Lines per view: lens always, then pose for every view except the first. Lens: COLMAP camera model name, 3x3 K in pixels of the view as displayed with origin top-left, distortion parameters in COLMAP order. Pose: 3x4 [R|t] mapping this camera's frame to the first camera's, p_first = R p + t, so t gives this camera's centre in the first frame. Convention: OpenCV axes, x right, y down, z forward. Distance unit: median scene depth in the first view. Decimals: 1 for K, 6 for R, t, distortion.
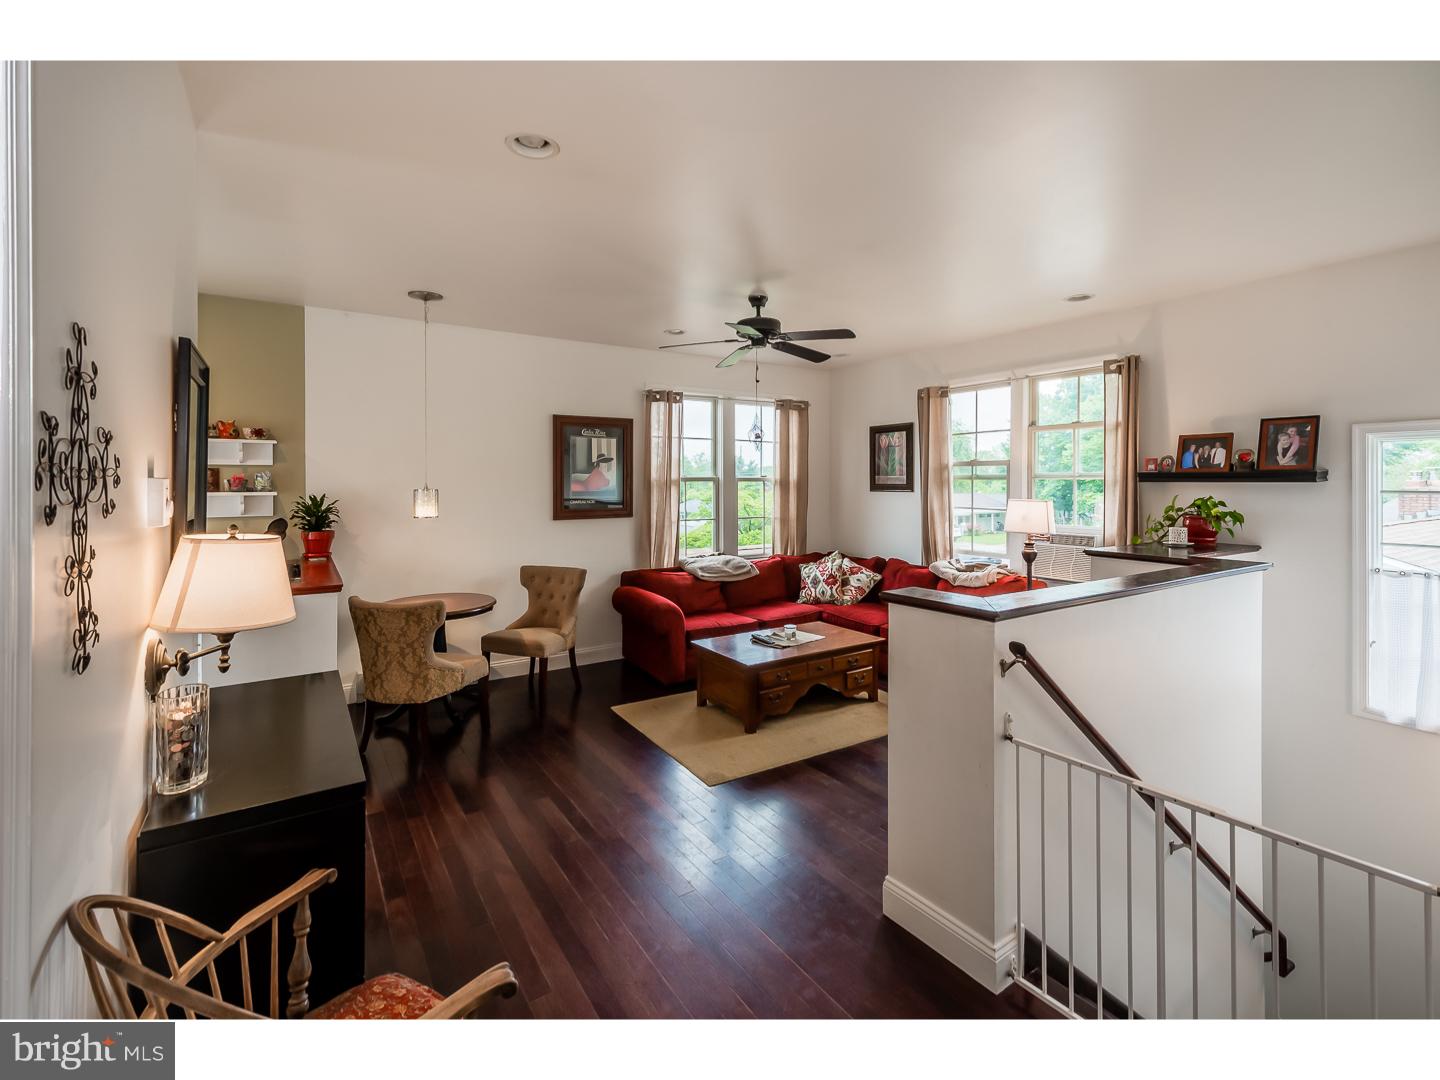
lens RADIAL K [[654.4, 0, 722.3], [0, 654.4, 482.2], [0, 0, 1]] dist [0.001378, 0.000180]
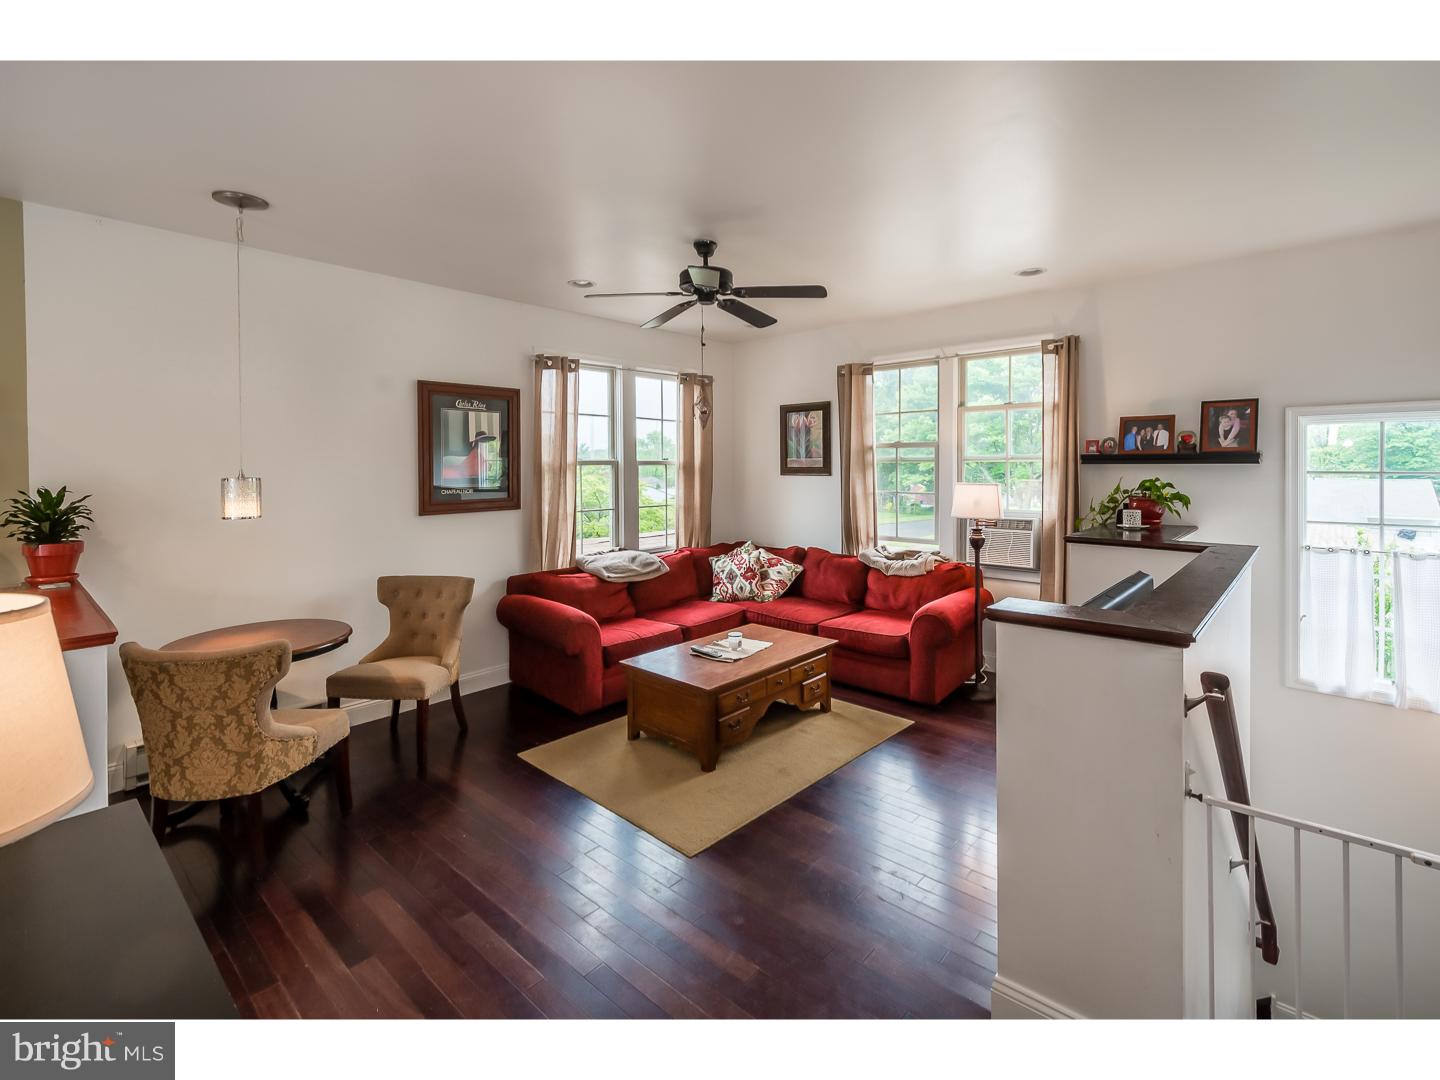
lens RADIAL K [[660.4, 0, 730.4], [0, 660.4, 471.7], [0, 0, 1]] dist [0.000460, -0.000584]
pose [[0.964790, -0.006593, 0.262939, -0.110790], [0.004165, 0.999943, 0.009793, -0.000624], [-0.262988, -0.008353, 0.964763, 0.147679]]
